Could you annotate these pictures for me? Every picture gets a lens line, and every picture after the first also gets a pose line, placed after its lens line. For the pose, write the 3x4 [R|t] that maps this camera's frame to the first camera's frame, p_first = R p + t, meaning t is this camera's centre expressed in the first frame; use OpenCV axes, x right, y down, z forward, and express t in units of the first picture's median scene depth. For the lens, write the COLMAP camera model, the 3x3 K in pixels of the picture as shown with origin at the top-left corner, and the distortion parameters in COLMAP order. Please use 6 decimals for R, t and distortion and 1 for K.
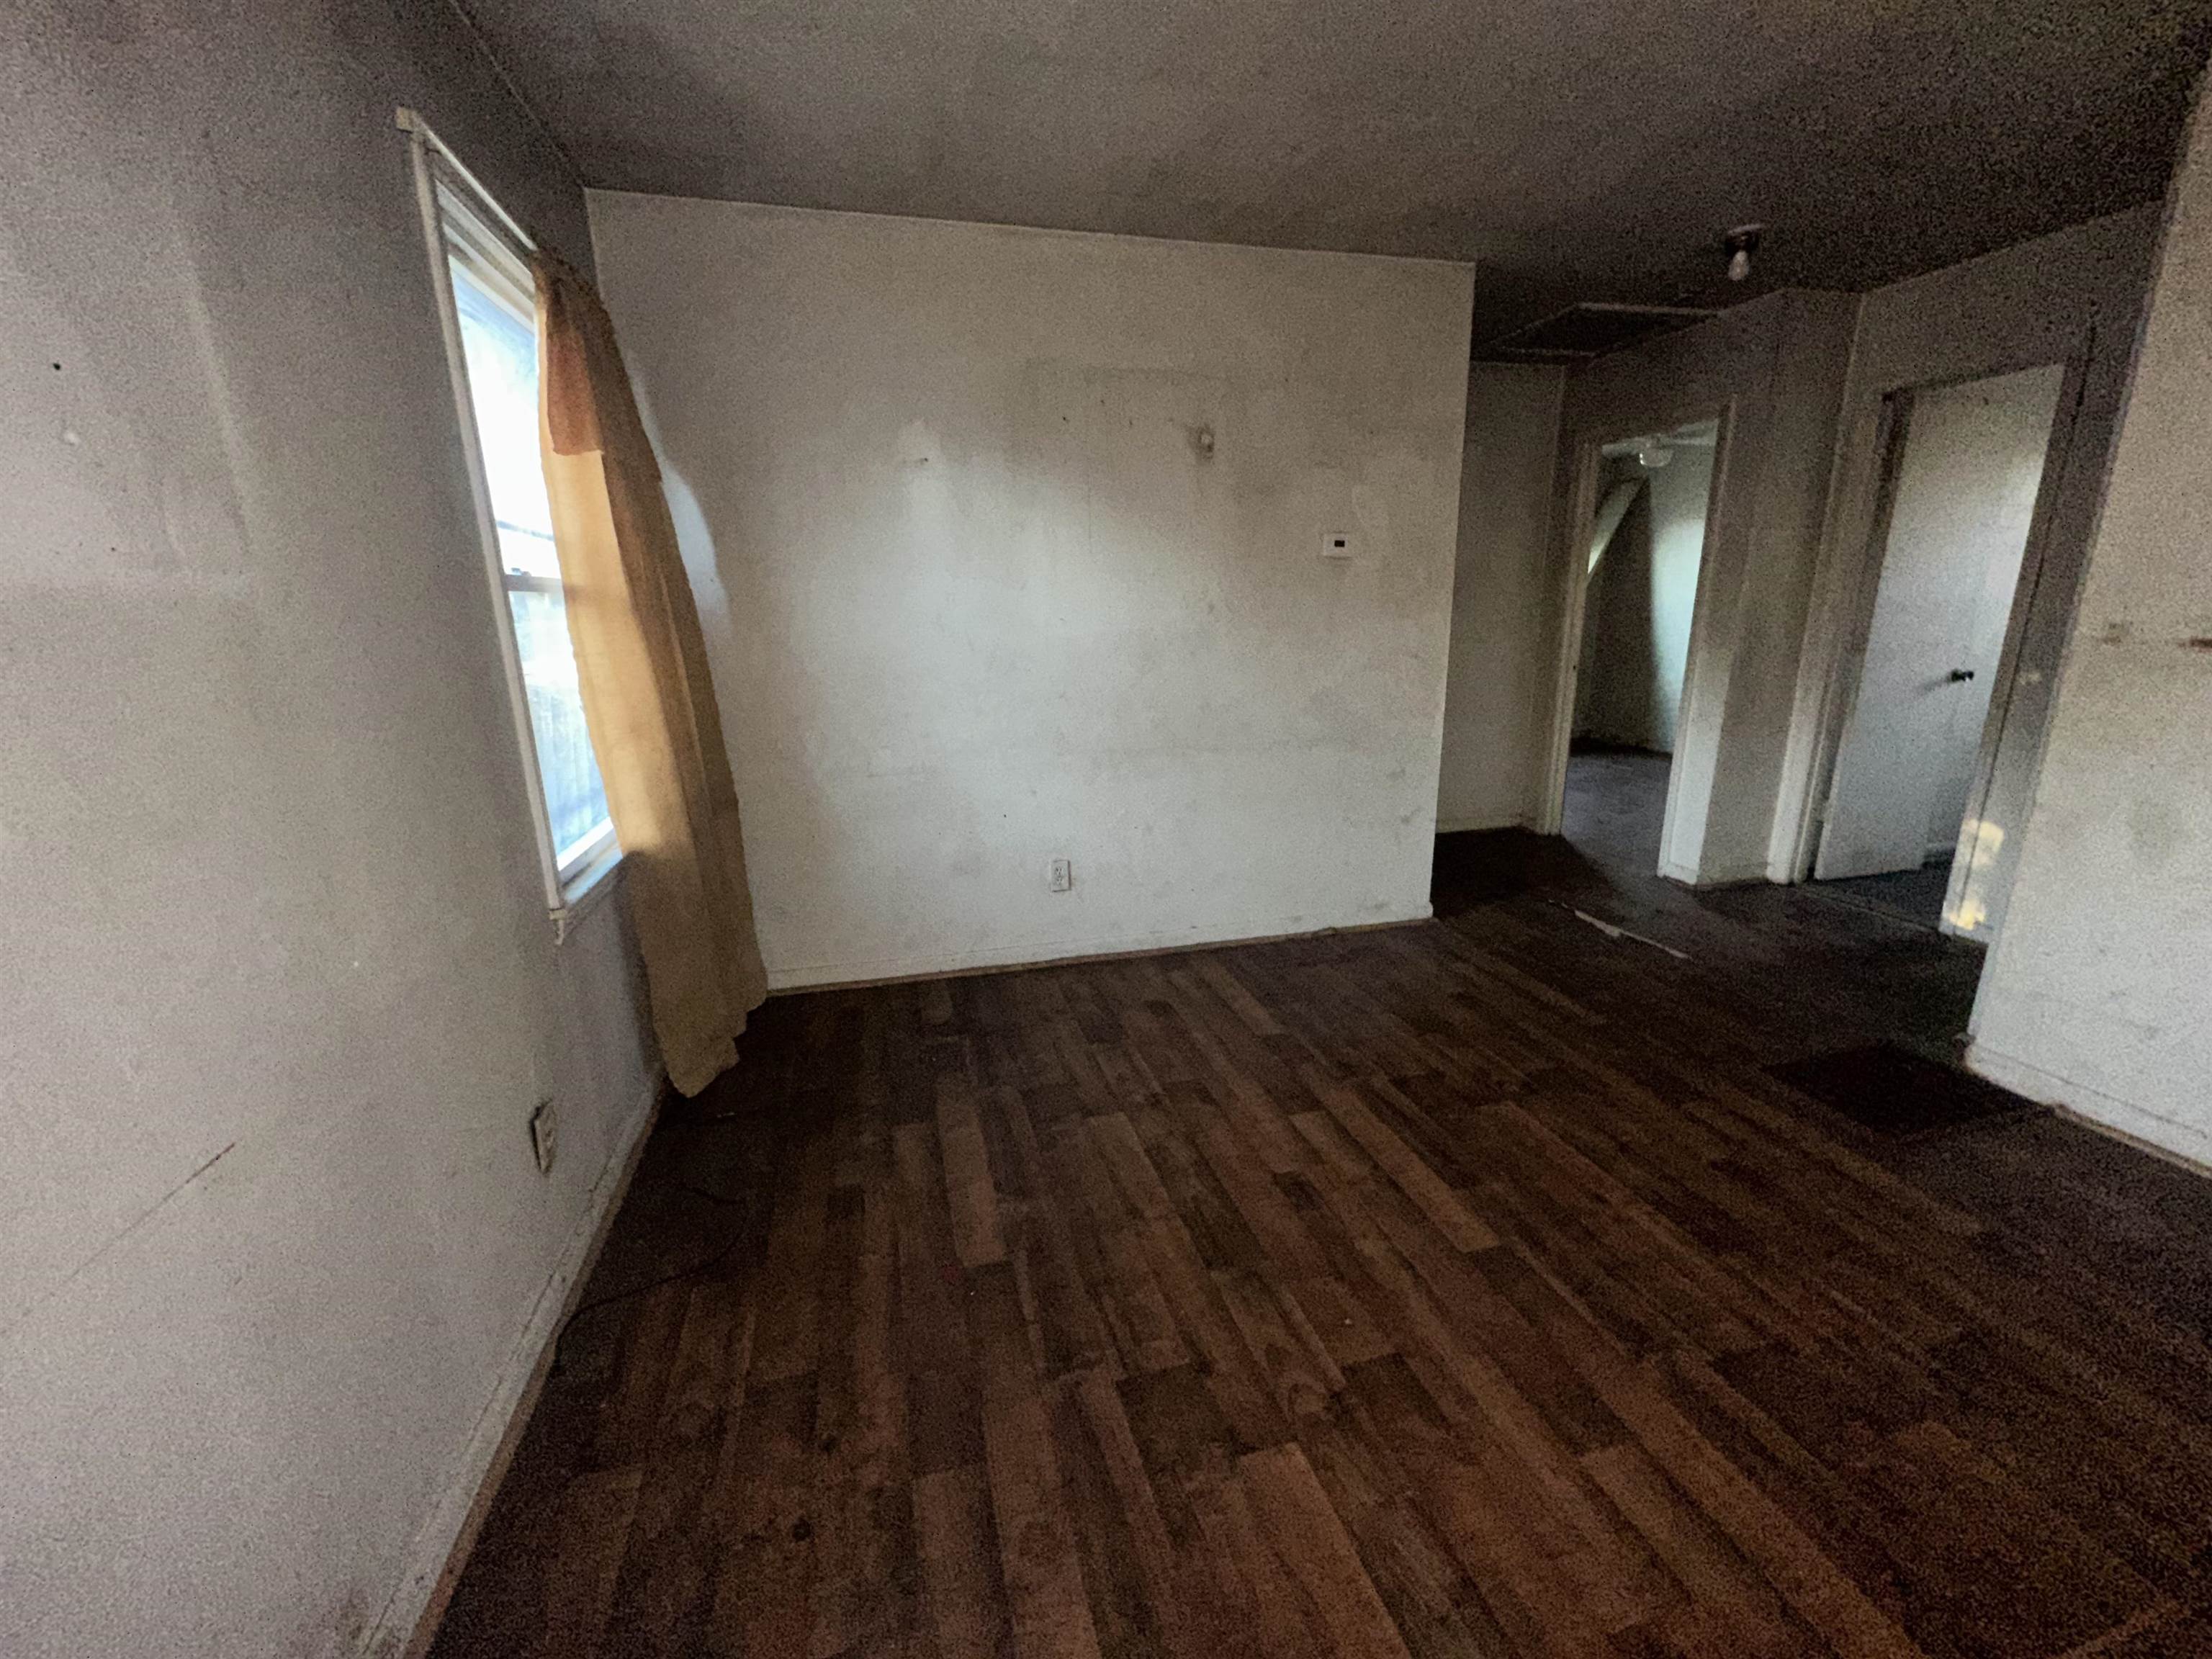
lens RADIAL K [[880.9, 0, 1119.1], [0, 880.9, 826.1], [0, 0, 1]] dist [-0.003680, 0.000484]
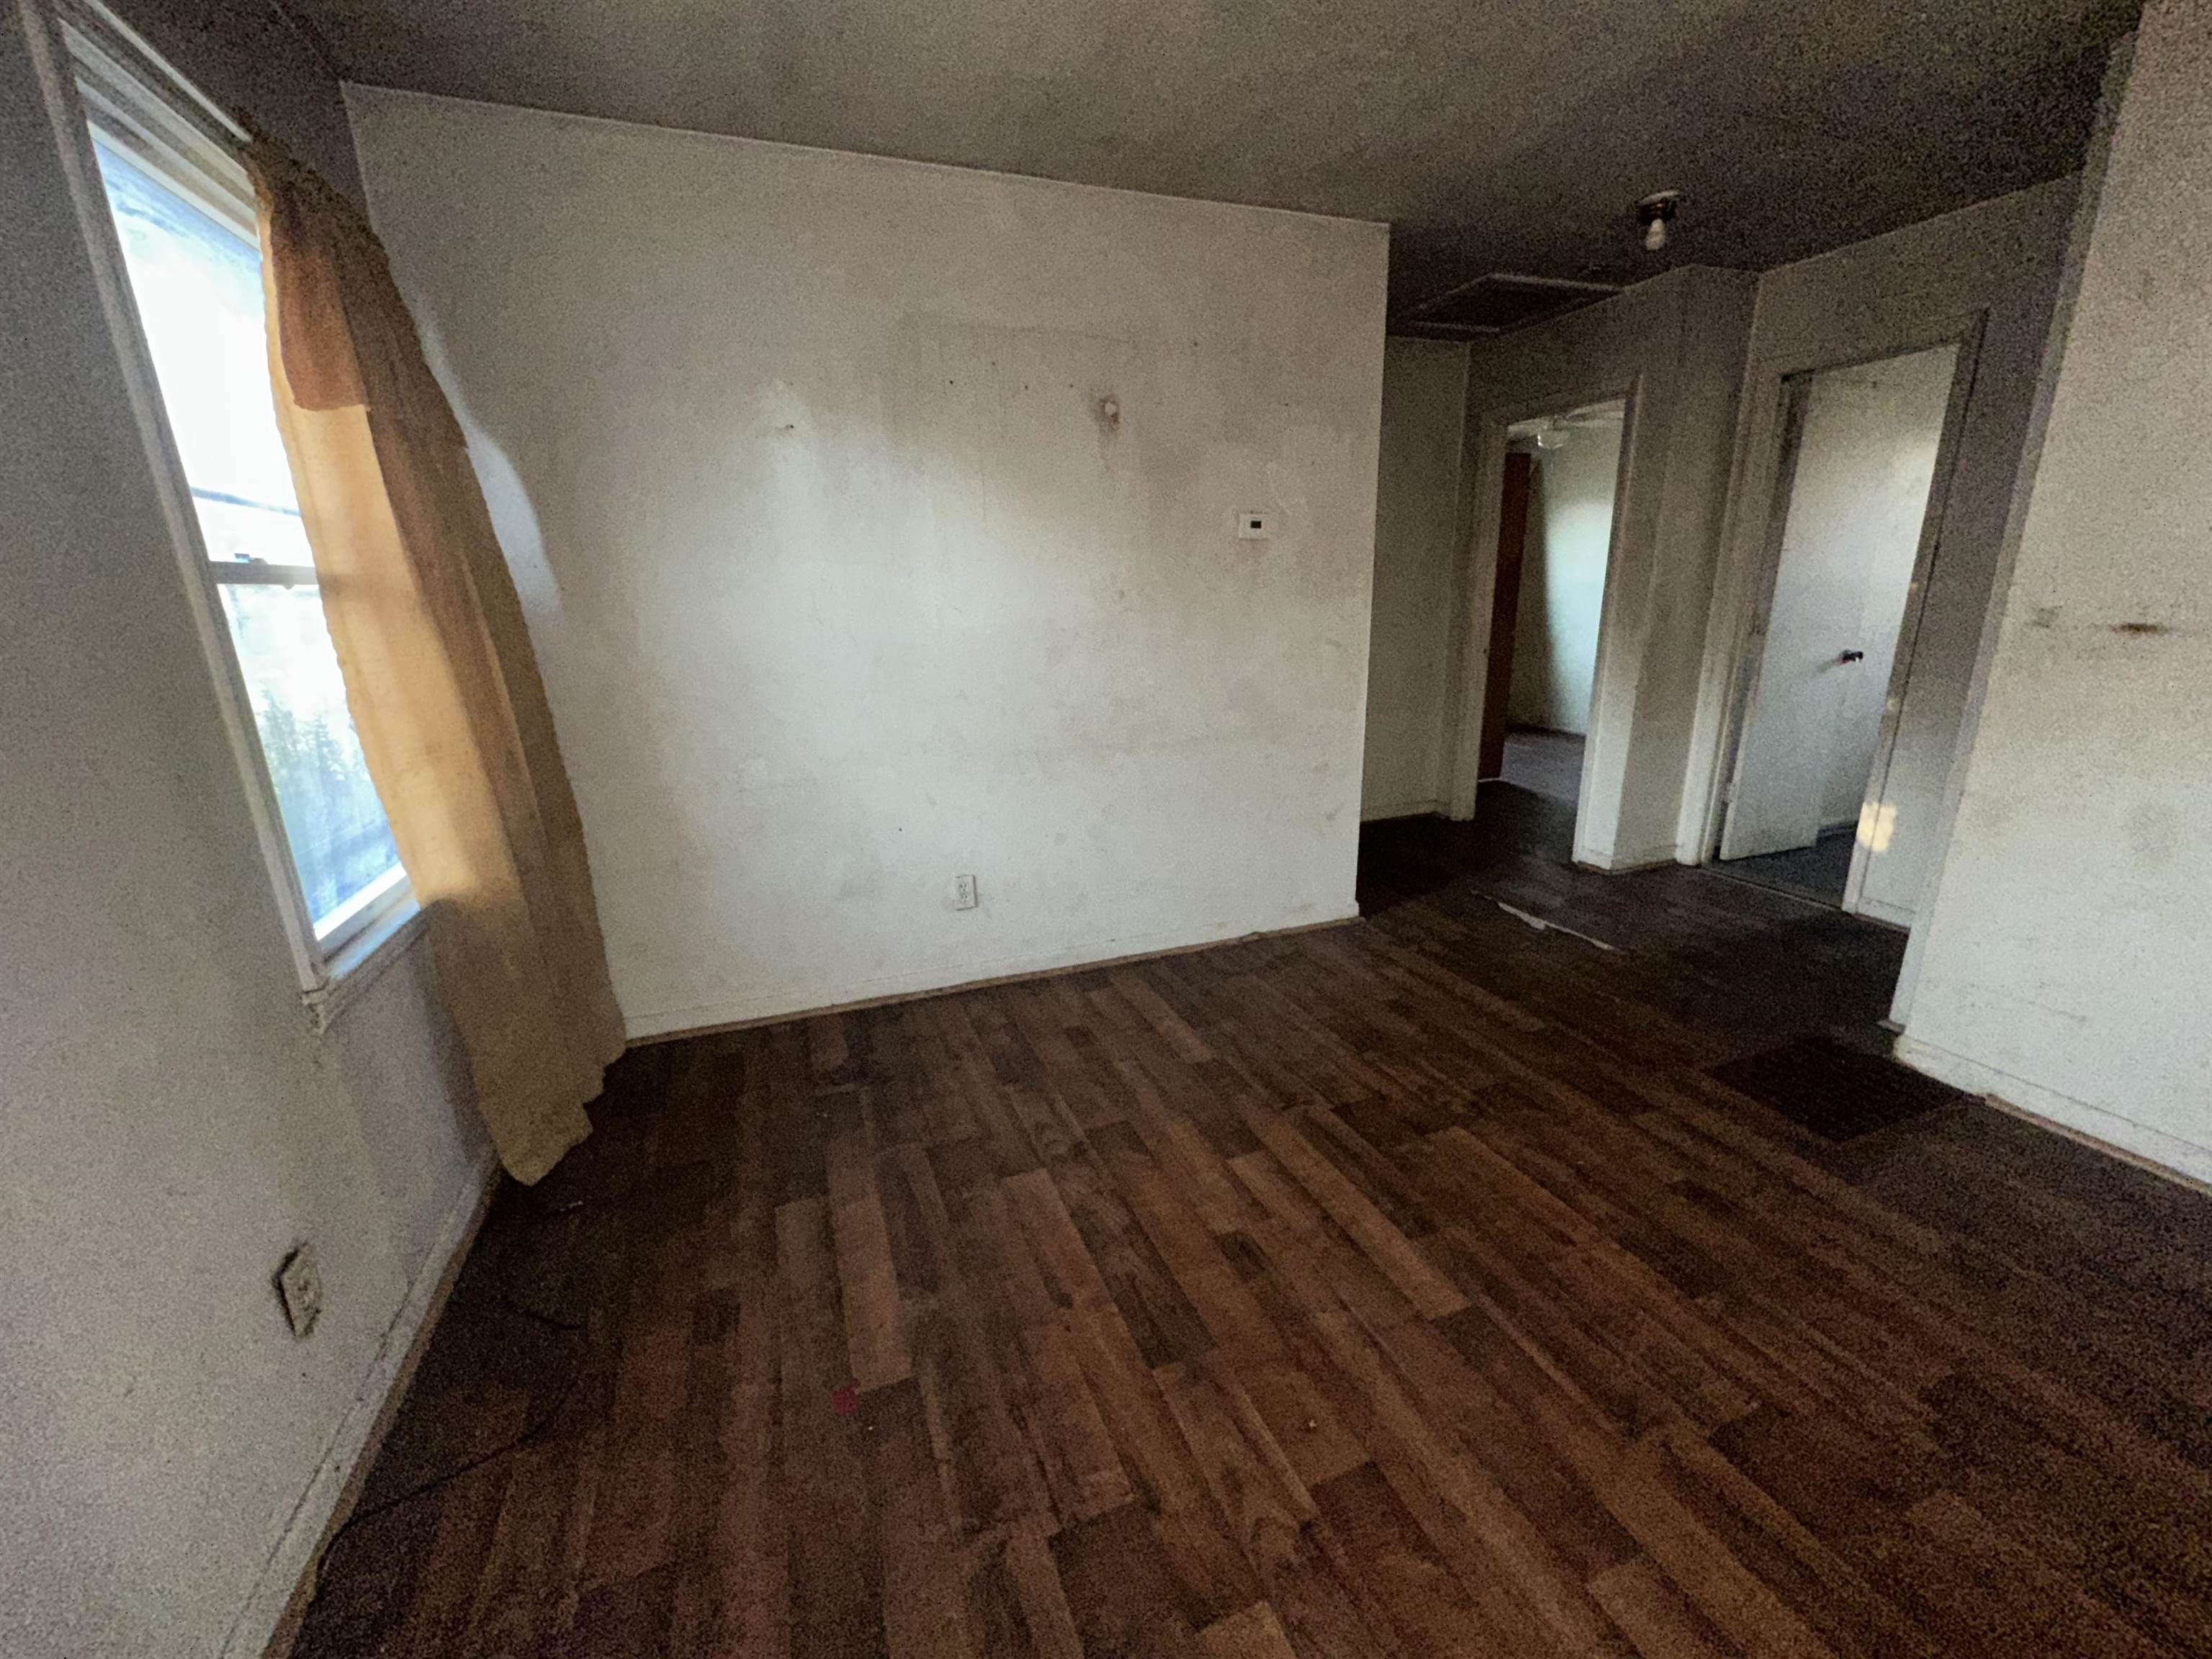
lens RADIAL K [[880.9, 0, 1116.4], [0, 880.9, 828.4], [0, 0, 1]] dist [-0.003680, 0.000484]
pose [[0.994480, -0.032447, 0.099784, -0.000154], [0.030288, 0.999275, 0.023072, -0.035324], [-0.100460, -0.019922, 0.994742, 0.114222]]
